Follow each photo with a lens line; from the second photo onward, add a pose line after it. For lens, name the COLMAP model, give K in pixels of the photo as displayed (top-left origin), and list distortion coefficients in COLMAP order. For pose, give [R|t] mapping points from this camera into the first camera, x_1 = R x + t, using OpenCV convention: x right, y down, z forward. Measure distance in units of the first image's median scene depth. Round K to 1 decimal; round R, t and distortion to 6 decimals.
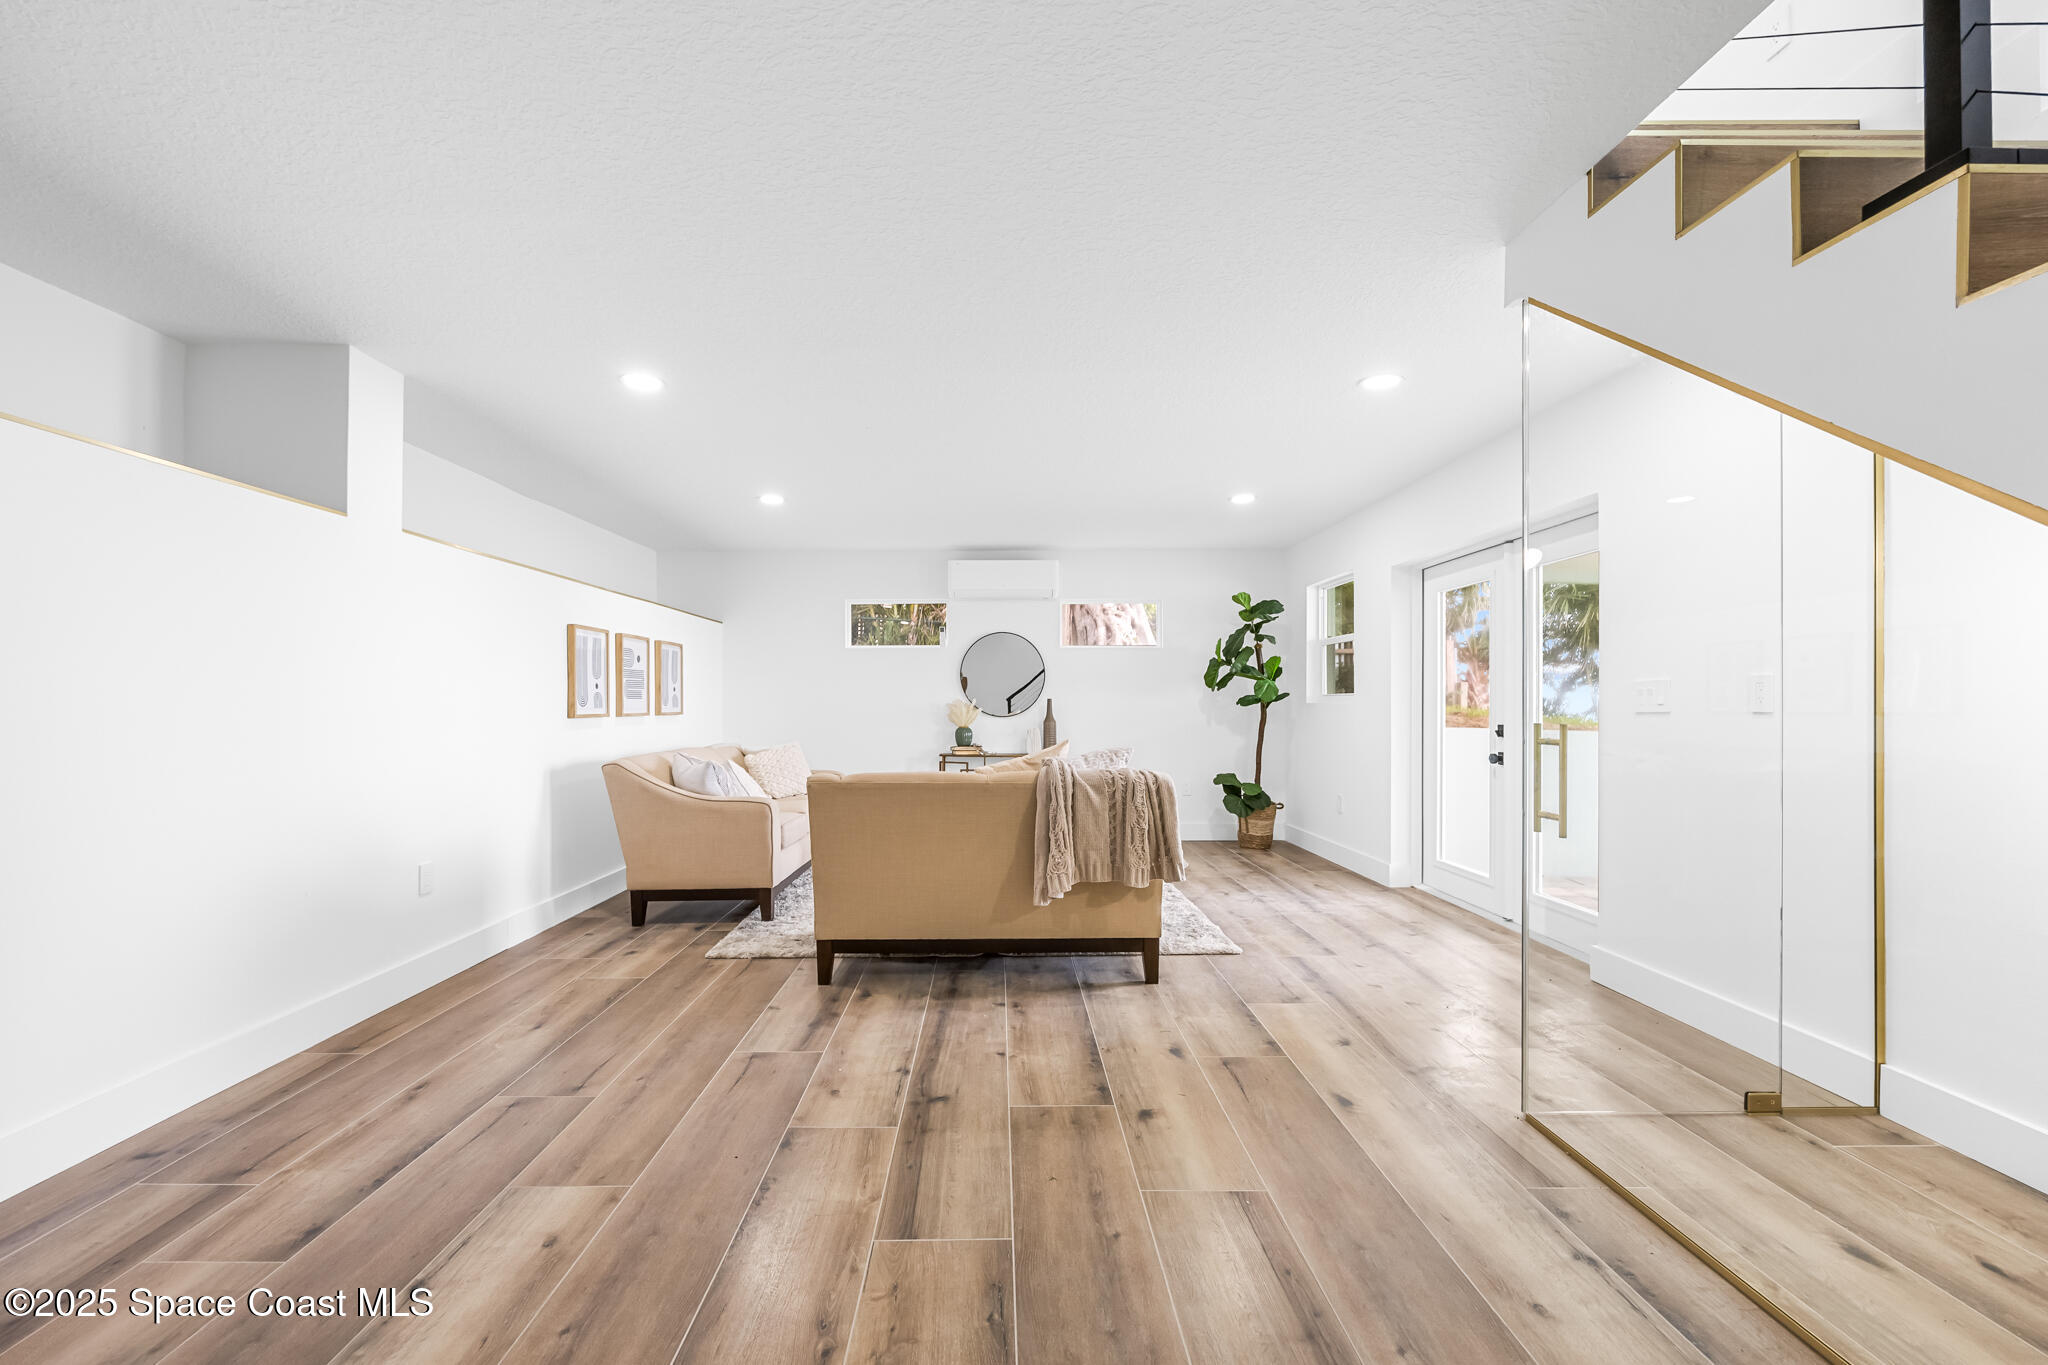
lens RADIAL K [[832.5, 0, 1045.7], [0, 832.5, 700.5], [0, 0, 1]] dist [-0.000513, -0.000078]
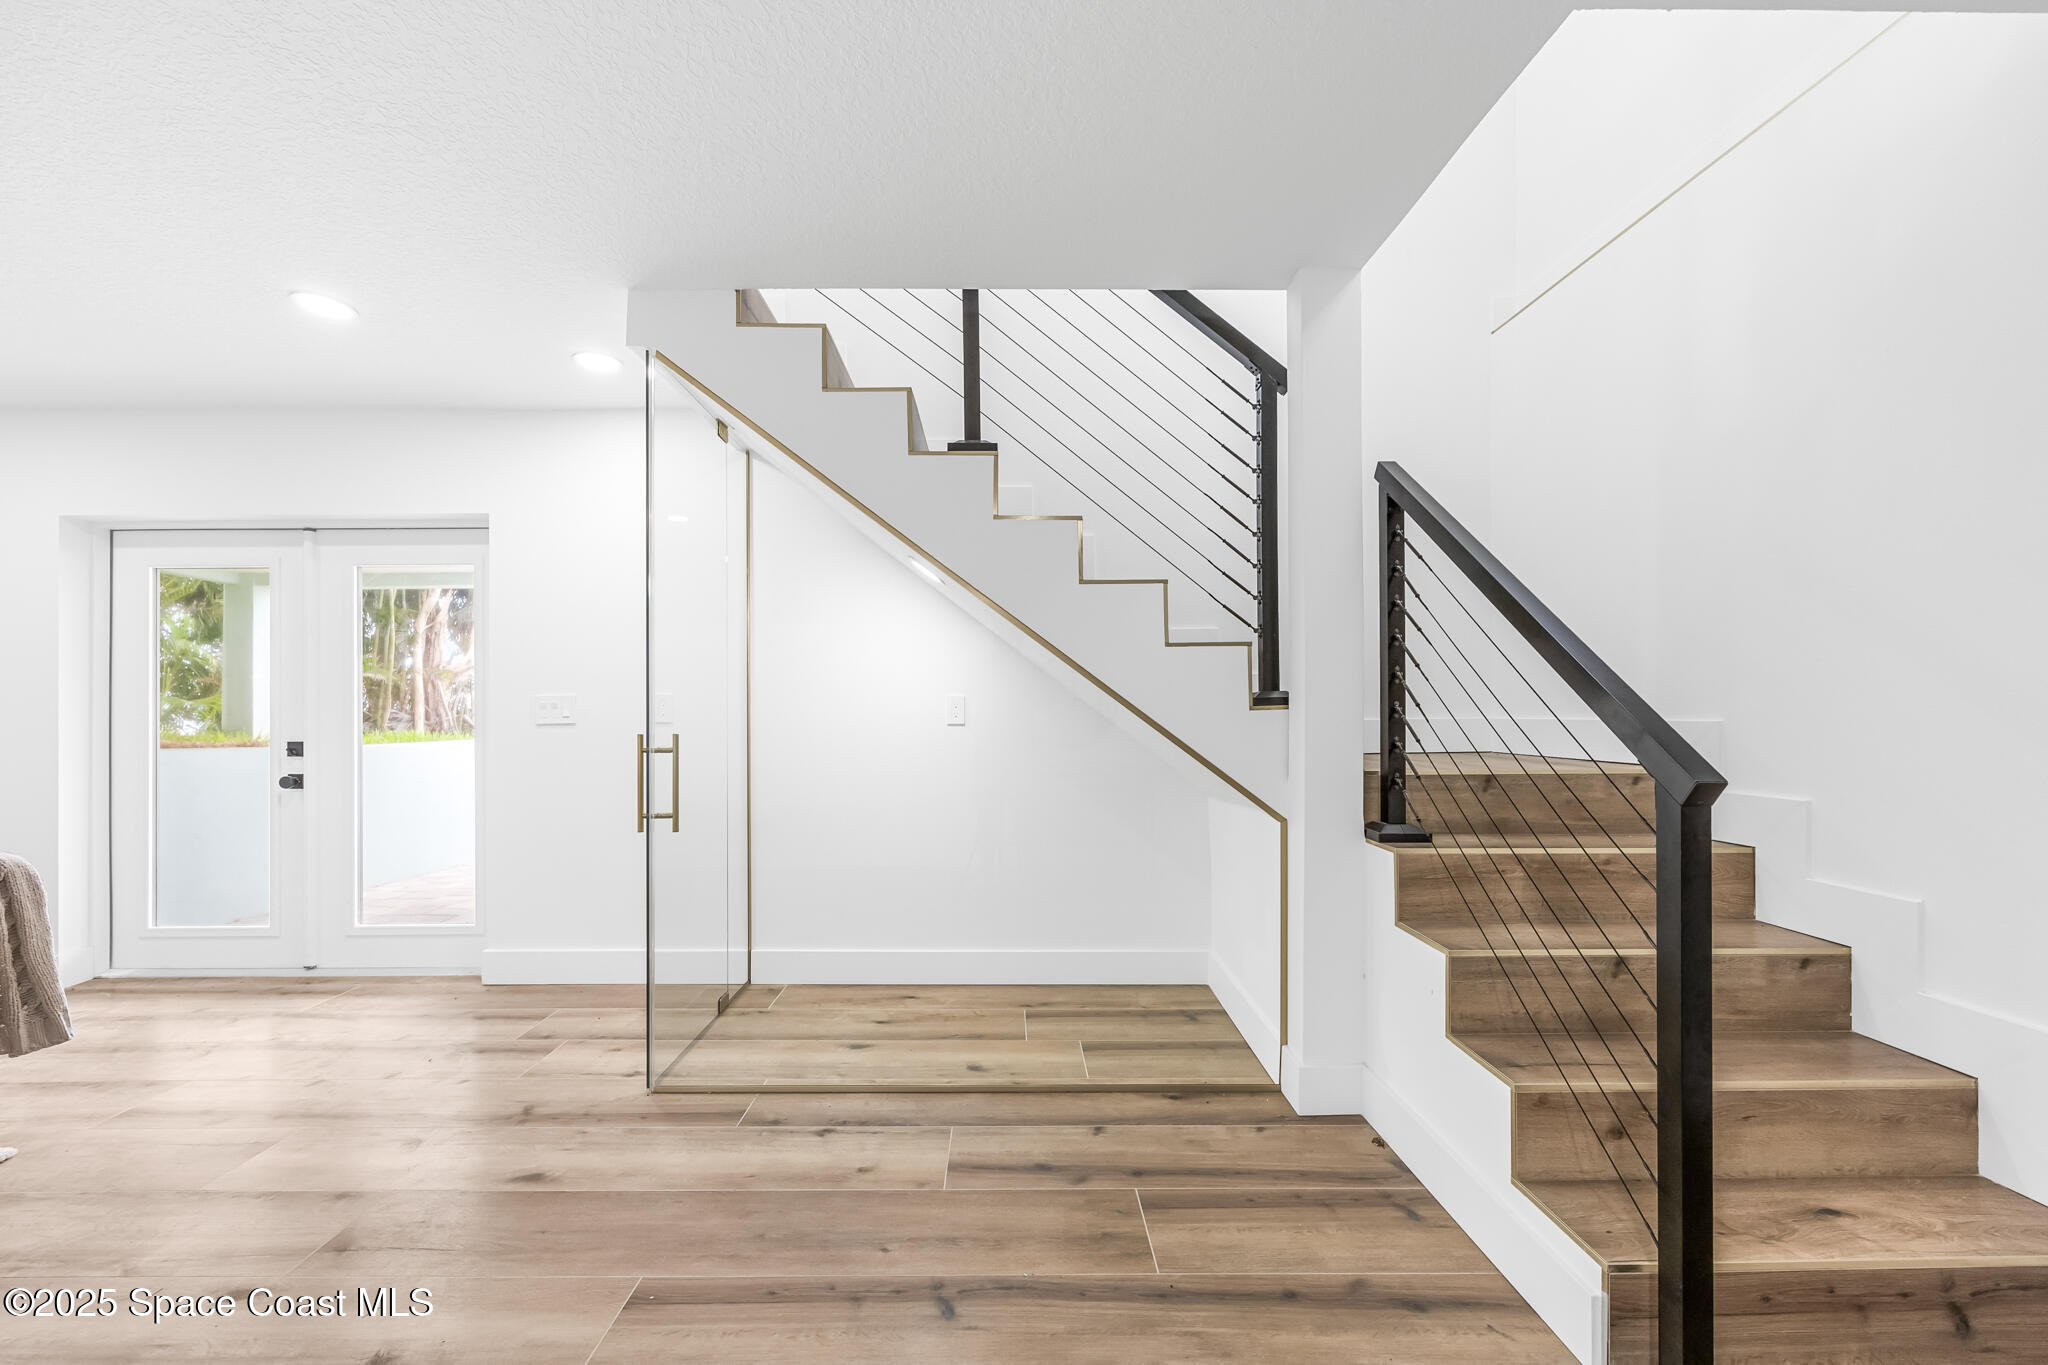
lens RADIAL K [[821.6, 0, 963.2], [0, 821.6, 716.1], [0, 0, 1]] dist [-0.000156, 0.000097]
pose [[0.055628, -0.002462, 0.998449, -0.545254], [-0.001019, 0.999996, 0.002522, -0.000040], [-0.998451, -0.001158, 0.055626, 0.587887]]
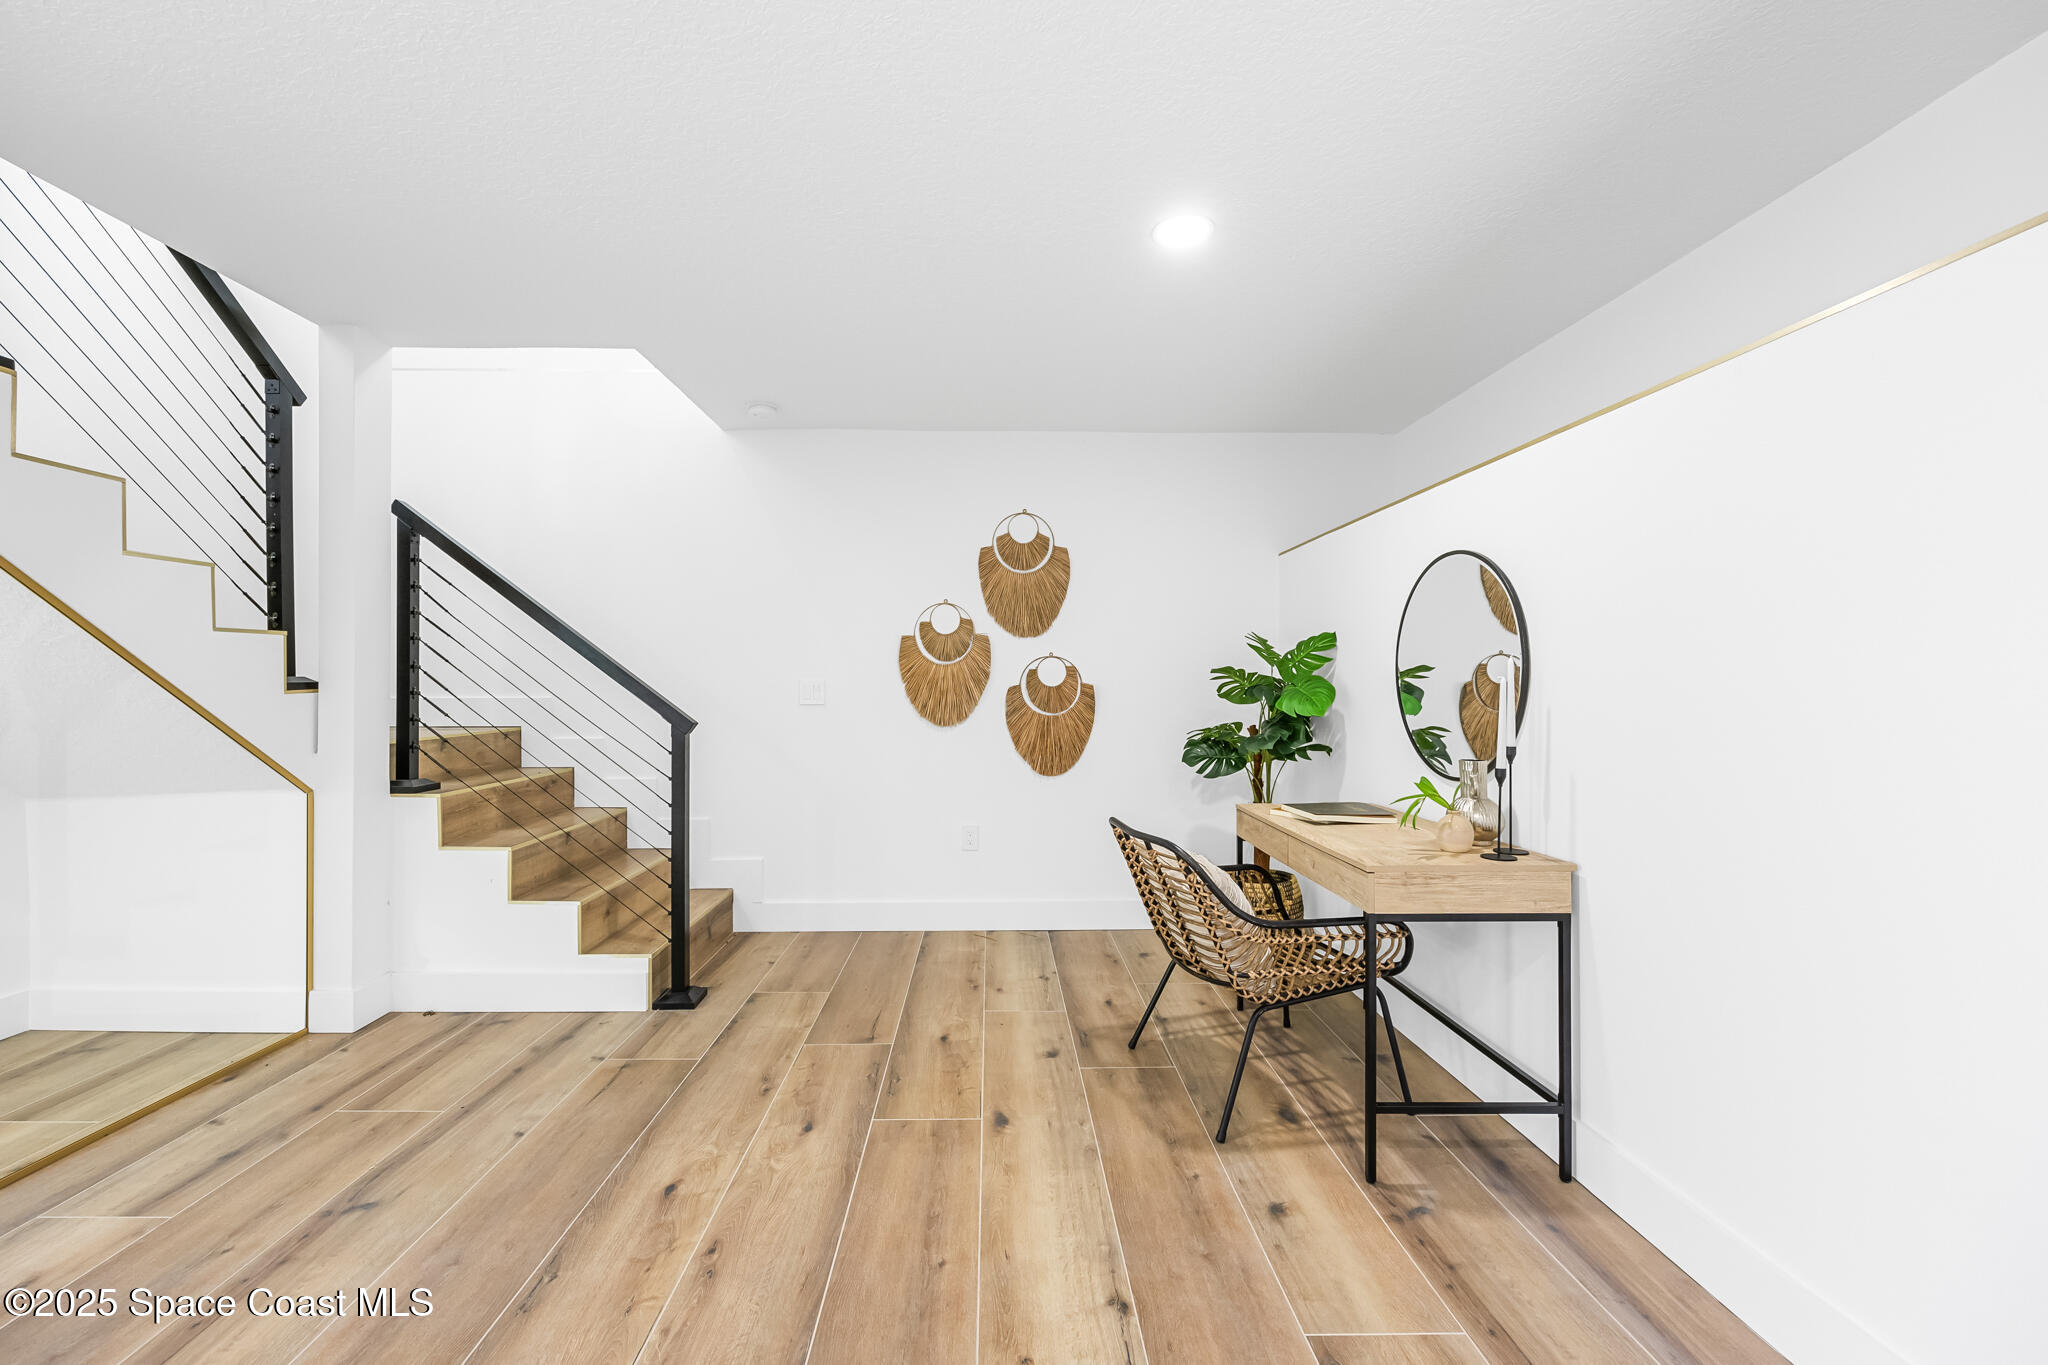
lens RADIAL K [[832.5, 0, 1045.7], [0, 832.5, 700.5], [0, 0, 1]] dist [-0.000513, -0.000078]
pose [[-0.999995, 0.002479, -0.002008, -0.530092], [0.002447, 0.999874, 0.015685, -0.012957], [0.002046, 0.015680, -0.999875, 1.559066]]
